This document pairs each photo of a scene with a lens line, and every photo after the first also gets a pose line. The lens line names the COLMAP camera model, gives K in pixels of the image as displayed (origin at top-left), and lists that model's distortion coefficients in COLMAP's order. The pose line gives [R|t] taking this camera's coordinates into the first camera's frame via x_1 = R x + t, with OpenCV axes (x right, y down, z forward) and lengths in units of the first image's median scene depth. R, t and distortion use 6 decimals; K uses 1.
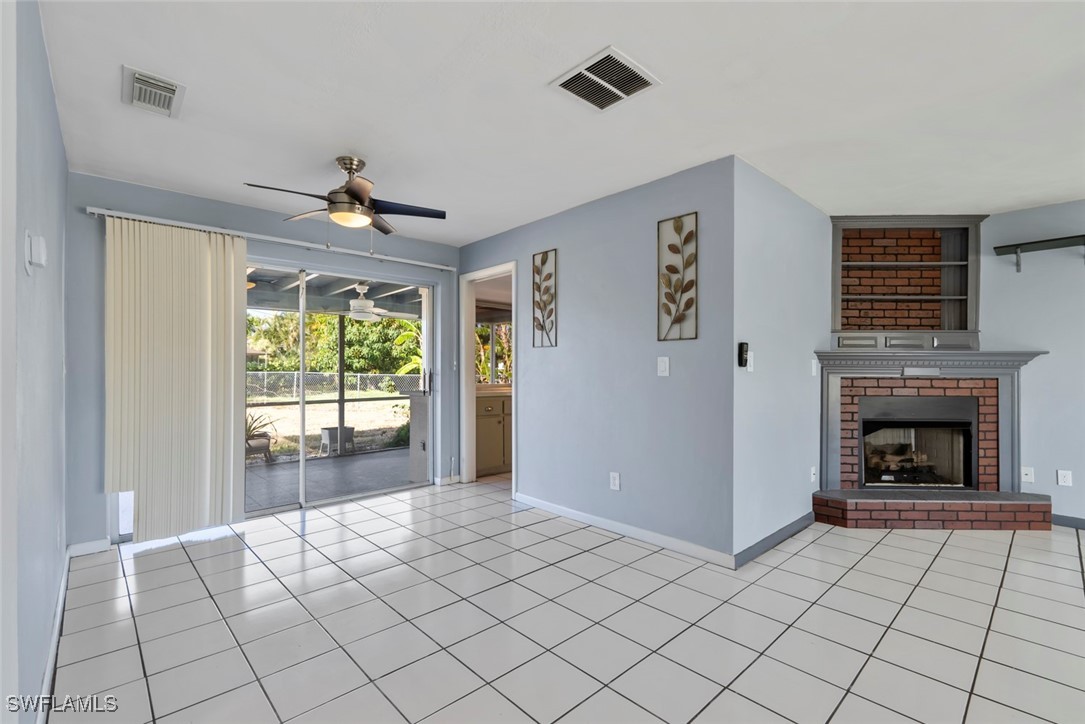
lens RADIAL K [[483.3, 0, 542.5], [0, 483.3, 366.6], [0, 0, 1]] dist [-0.004129, -0.000208]
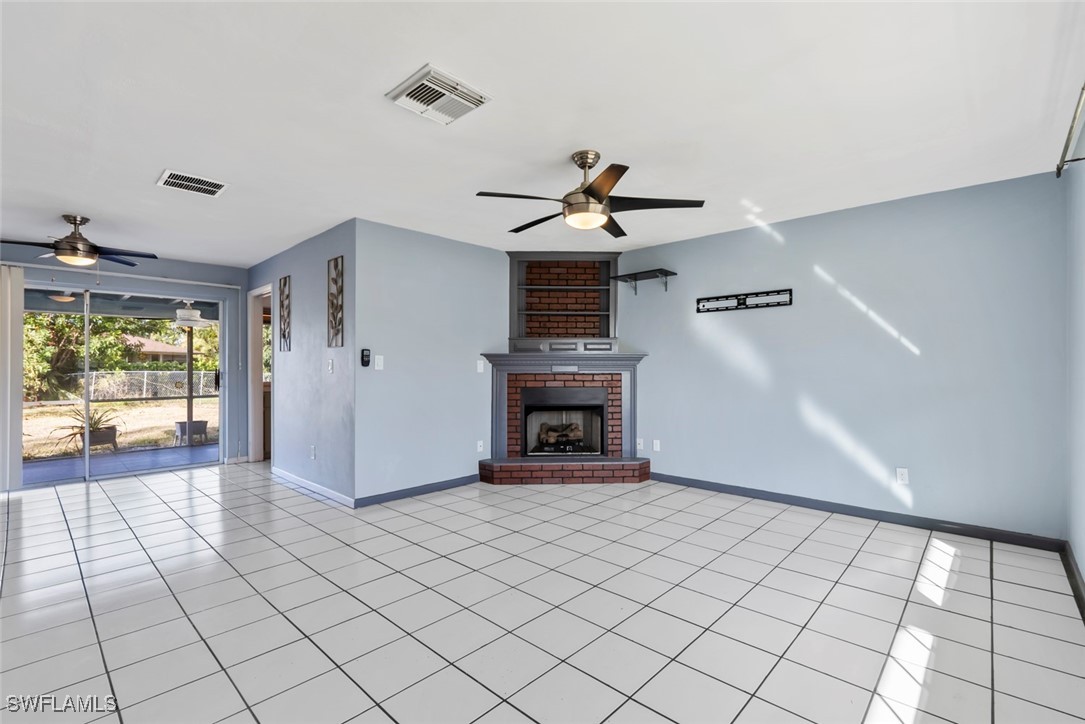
lens RADIAL K [[484.4, 0, 542.5], [0, 484.4, 362.0], [0, 0, 1]] dist [0.000227, 0.000193]
pose [[0.997851, -0.005540, 0.065296, 0.628141], [0.005854, 0.999972, -0.004614, -0.002846], [-0.065268, 0.004986, 0.997855, -0.341508]]
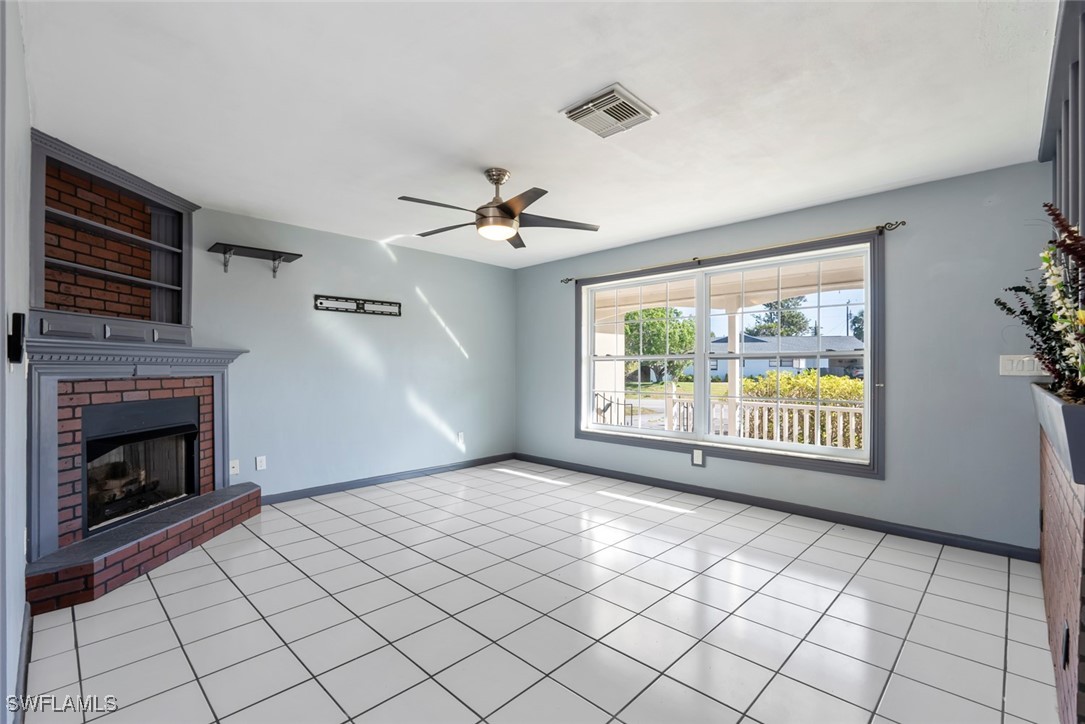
lens RADIAL K [[483.3, 0, 542.5], [0, 483.3, 366.6], [0, 0, 1]] dist [-0.004129, -0.000208]
pose [[-0.044552, -0.003265, 0.999002, -0.070536], [-0.001596, 0.999994, 0.003197, 0.000415], [-0.999006, -0.001452, -0.044557, 0.365195]]
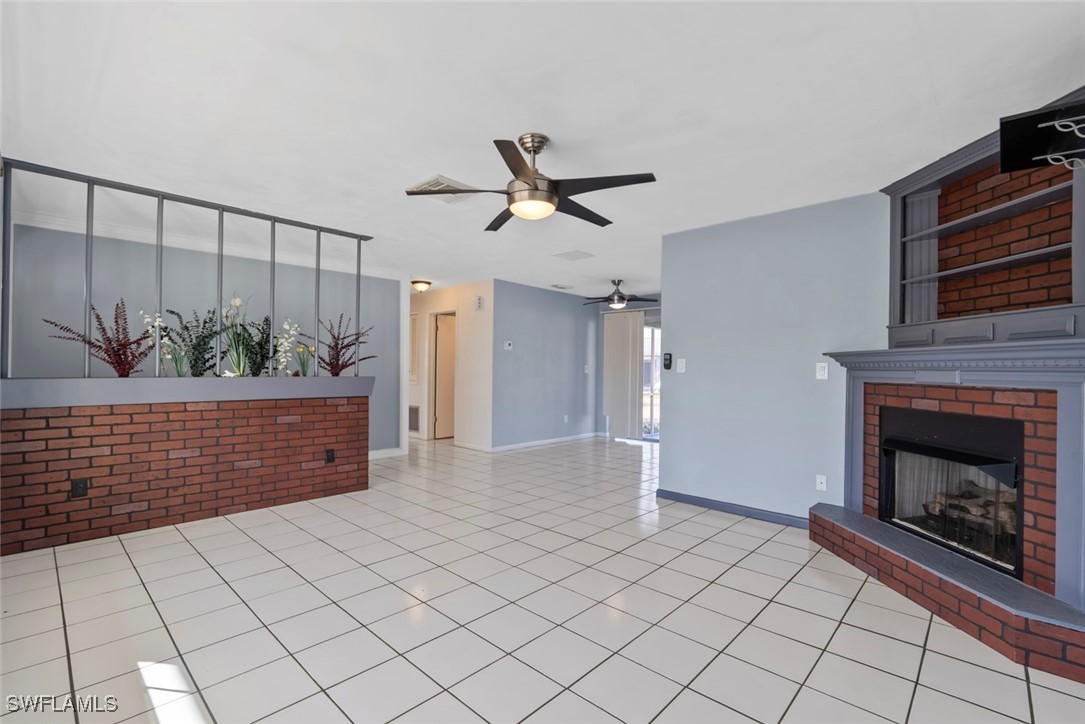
lens RADIAL K [[483.3, 0, 542.5], [0, 483.3, 366.6], [0, 0, 1]] dist [-0.004129, -0.000208]
pose [[0.068571, -0.007719, -0.997616, 1.433231], [-0.007252, 0.999940, -0.008235, 0.005344], [0.997620, 0.007800, 0.068511, 0.373032]]
